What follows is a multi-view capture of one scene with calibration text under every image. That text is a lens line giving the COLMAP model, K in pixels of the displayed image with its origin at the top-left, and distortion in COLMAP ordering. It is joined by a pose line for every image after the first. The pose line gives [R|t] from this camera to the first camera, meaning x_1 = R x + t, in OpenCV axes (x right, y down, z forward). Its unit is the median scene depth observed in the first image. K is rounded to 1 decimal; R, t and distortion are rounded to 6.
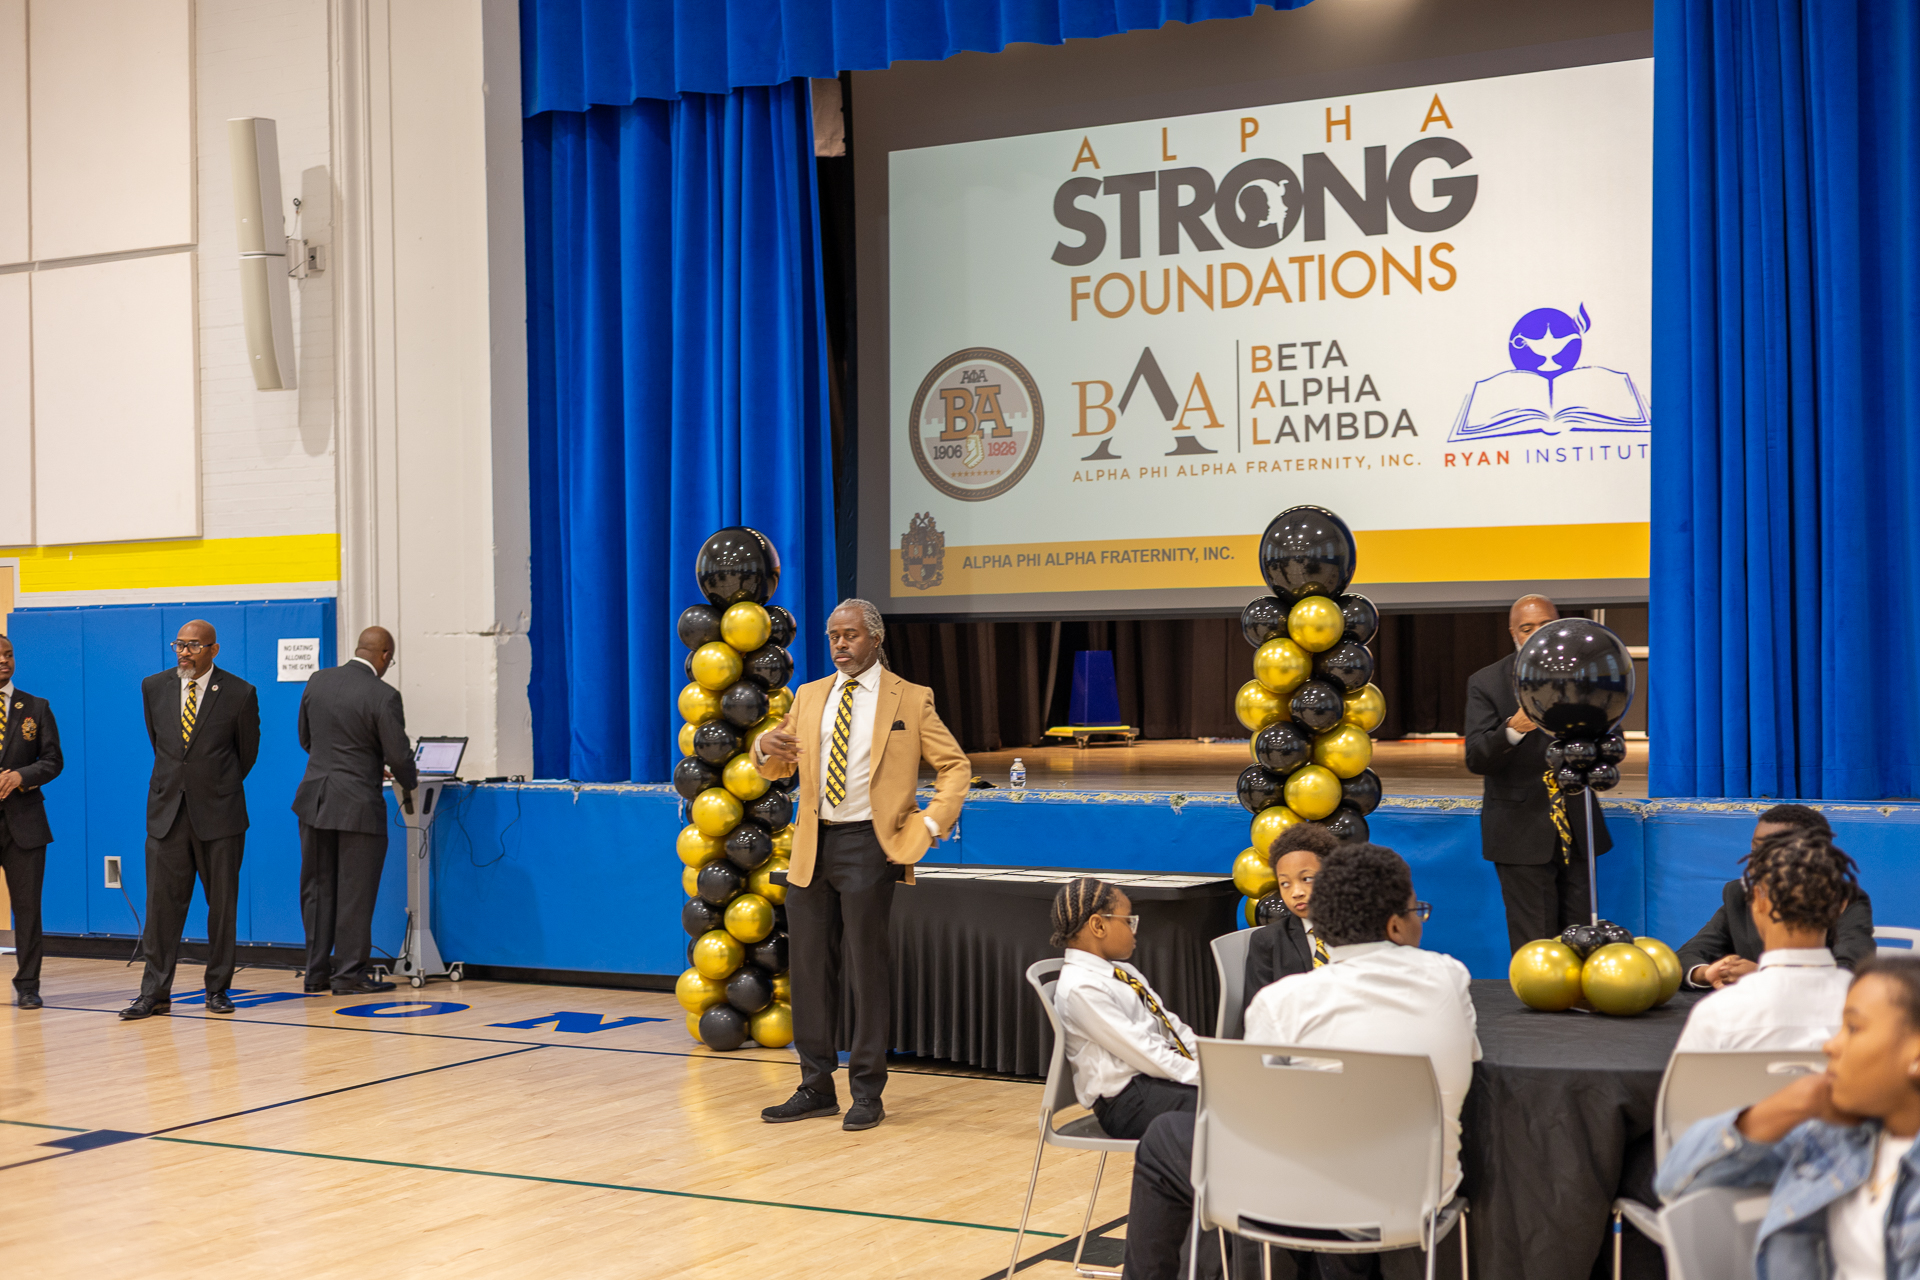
lens RADIAL K [[2668.9, 0, 966.4], [0, 2668.9, 644.0], [0, 0, 1]] dist [0.024458, 0.000000]
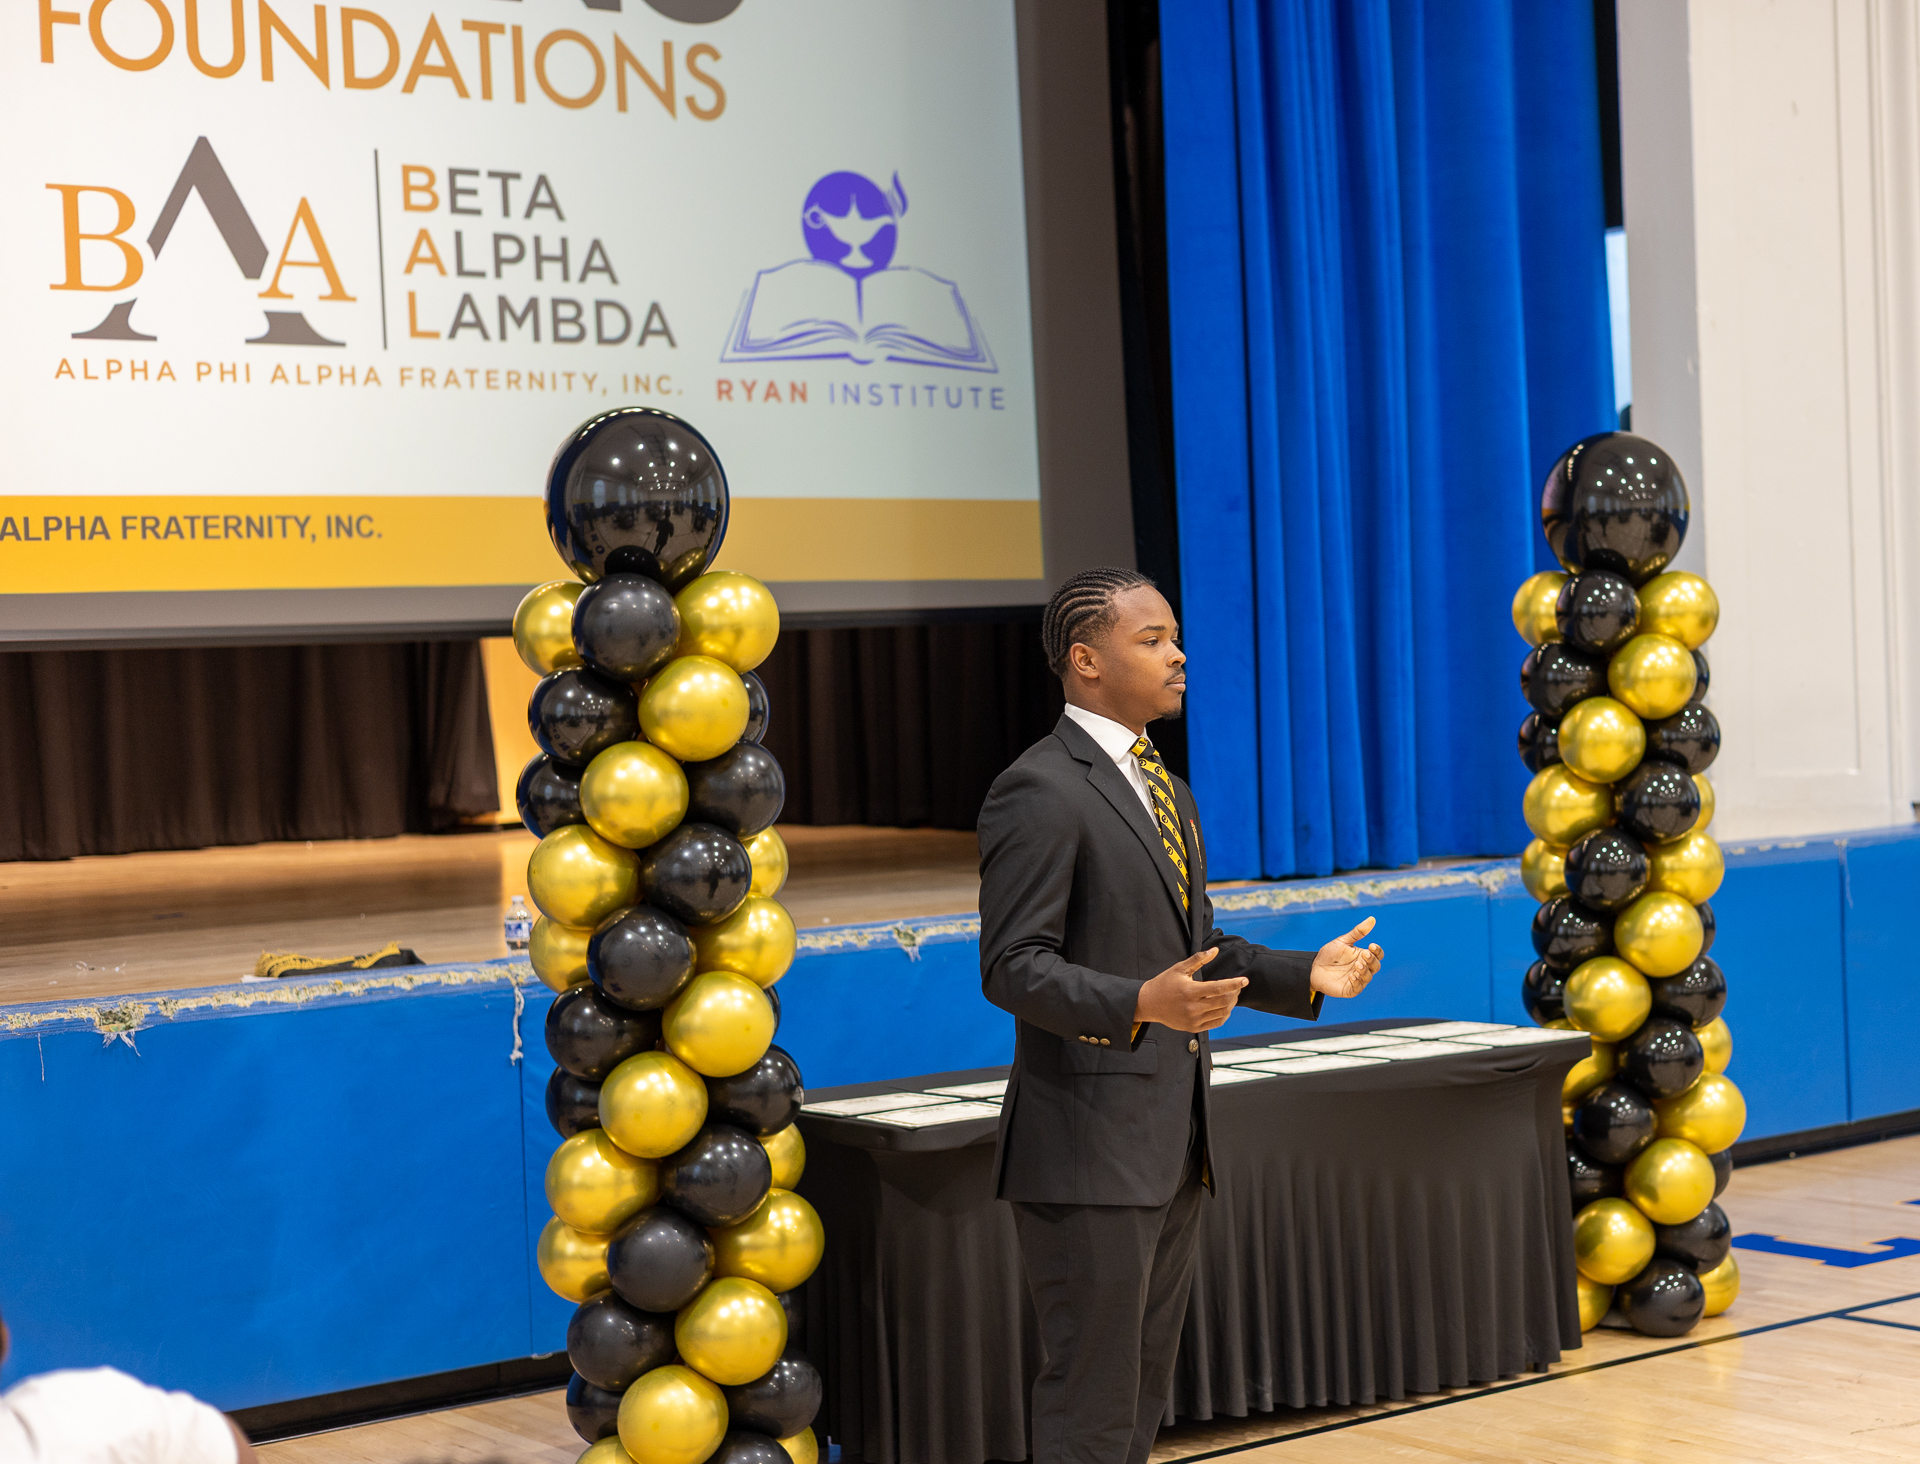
lens RADIAL K [[3265.7, 0, 1166.1], [0, 3265.7, 793.7], [0, 0, 1]] dist [0.027974, 0.000000]
pose [[0.376576, -0.037510, 0.925626, -0.487109], [0.029861, 0.999152, 0.028341, 0.007756], [-0.925904, 0.016968, 0.377377, 0.592977]]
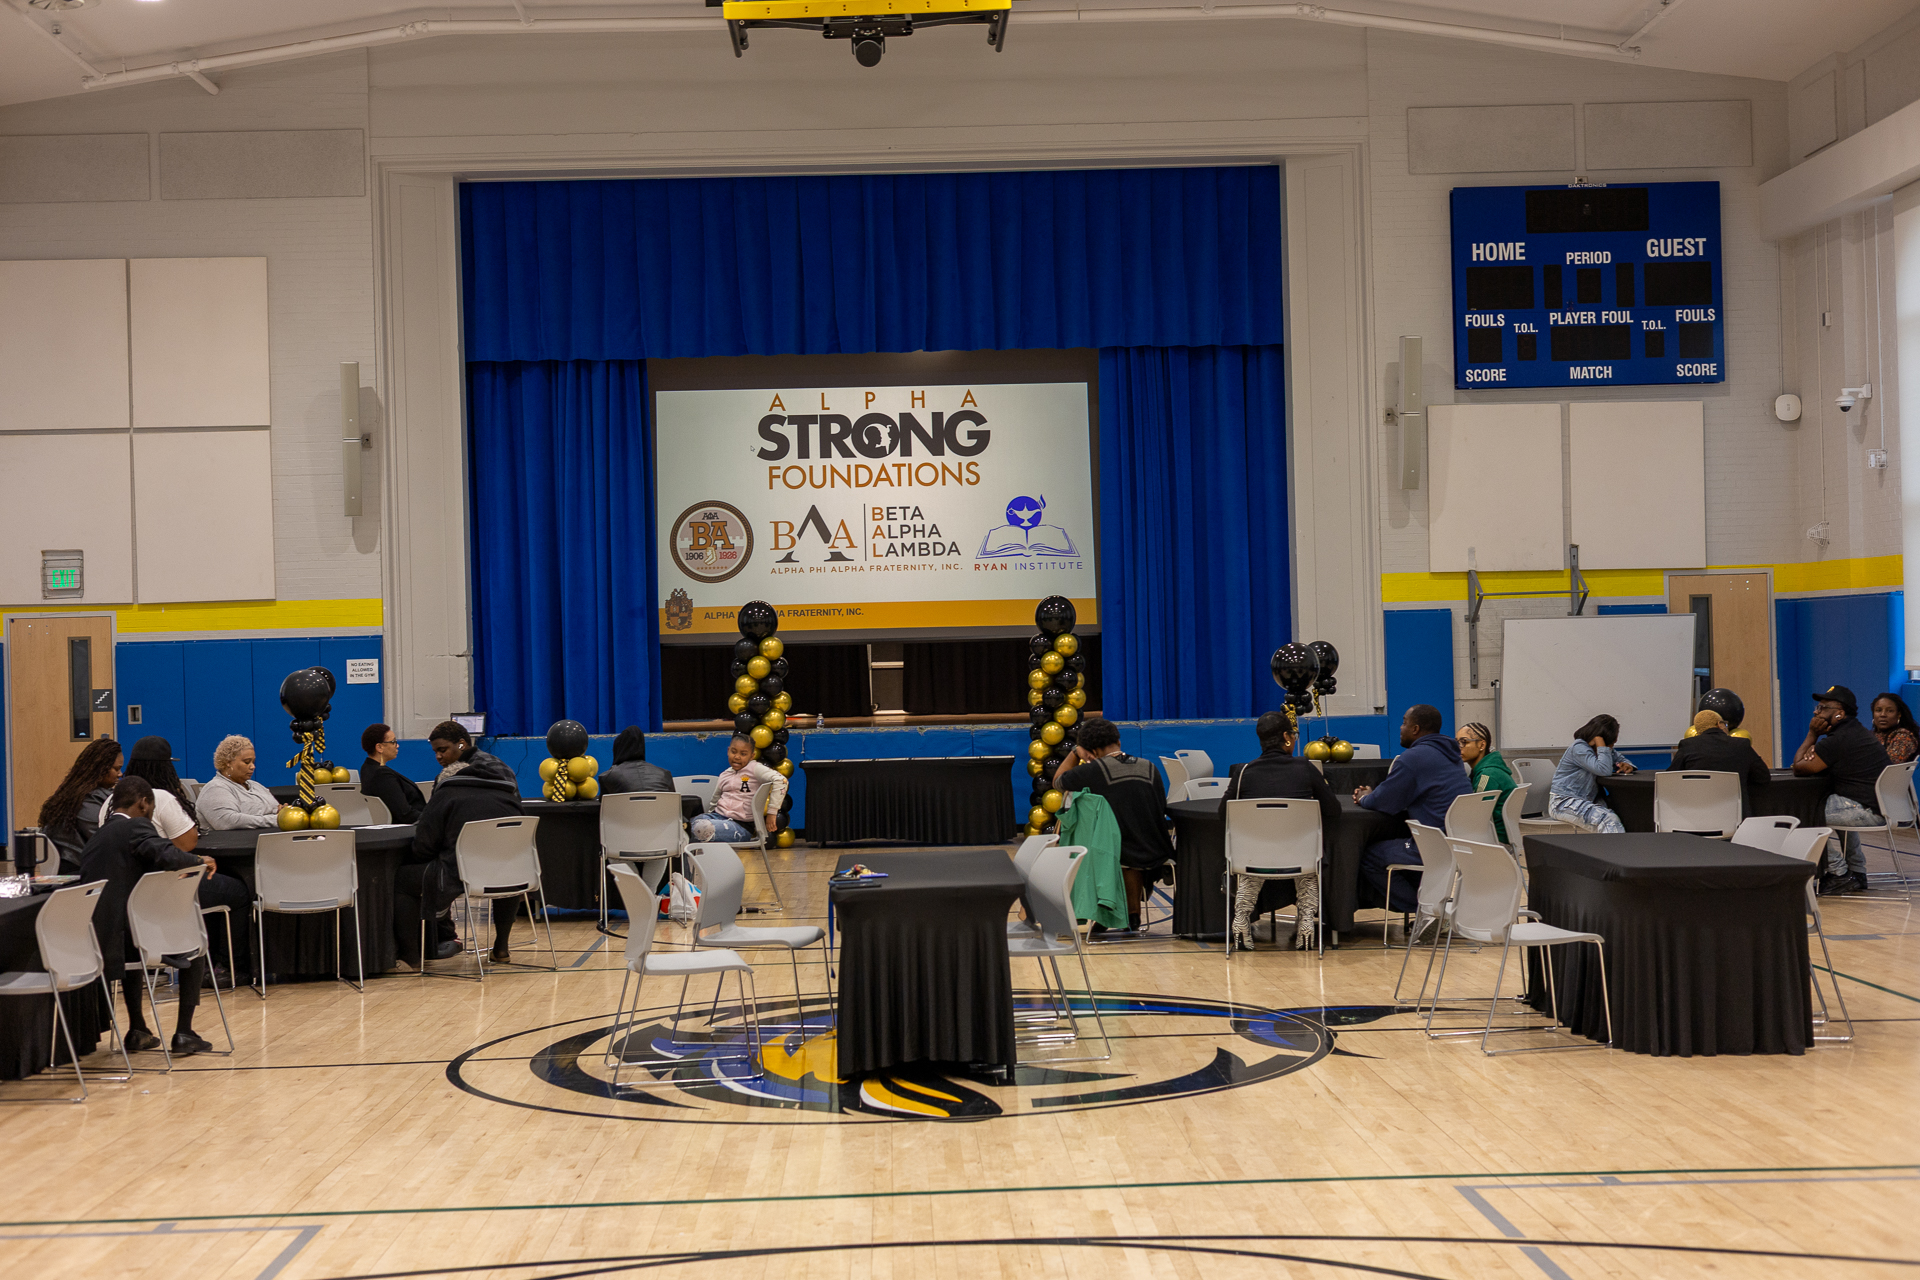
lens RADIAL K [[2668.9, 0, 957.4], [0, 2668.9, 668.6], [0, 0, 1]] dist [0.024458, 0.000000]
pose [[0.855960, -0.008941, 0.516965, -0.870646], [0.011038, 0.999939, -0.000980, 0.010764], [-0.516924, 0.006545, 0.856006, -0.732040]]
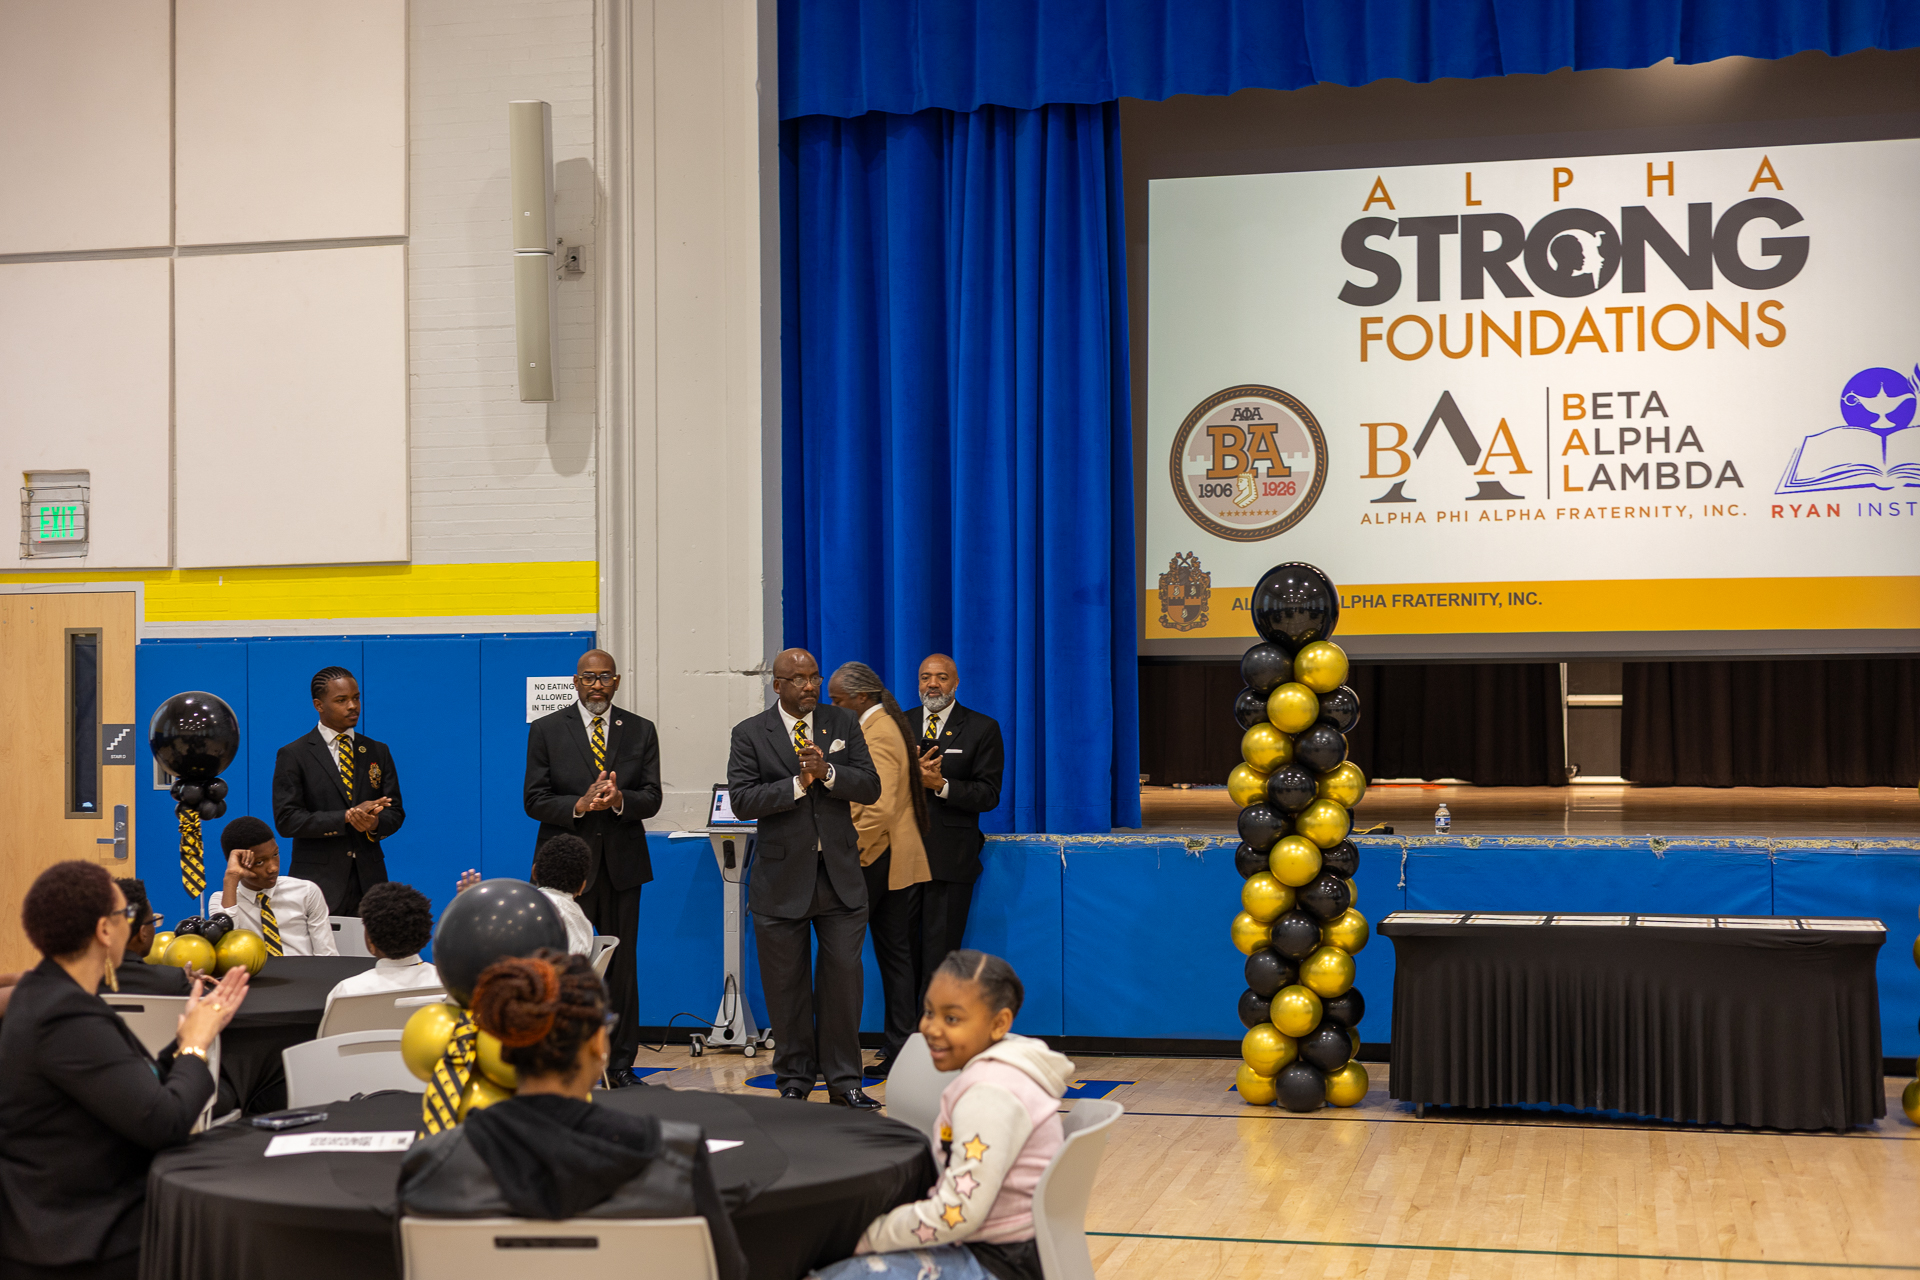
lens RADIAL K [[2668.9, 0, 969.7], [0, 2668.9, 655.5], [0, 0, 1]] dist [0.024458, 0.000000]
pose [[0.960341, 0.010522, 0.278629, -0.391753], [-0.006696, 0.999870, -0.014680, 0.003565], [-0.278747, 0.012232, 0.960287, 0.095710]]
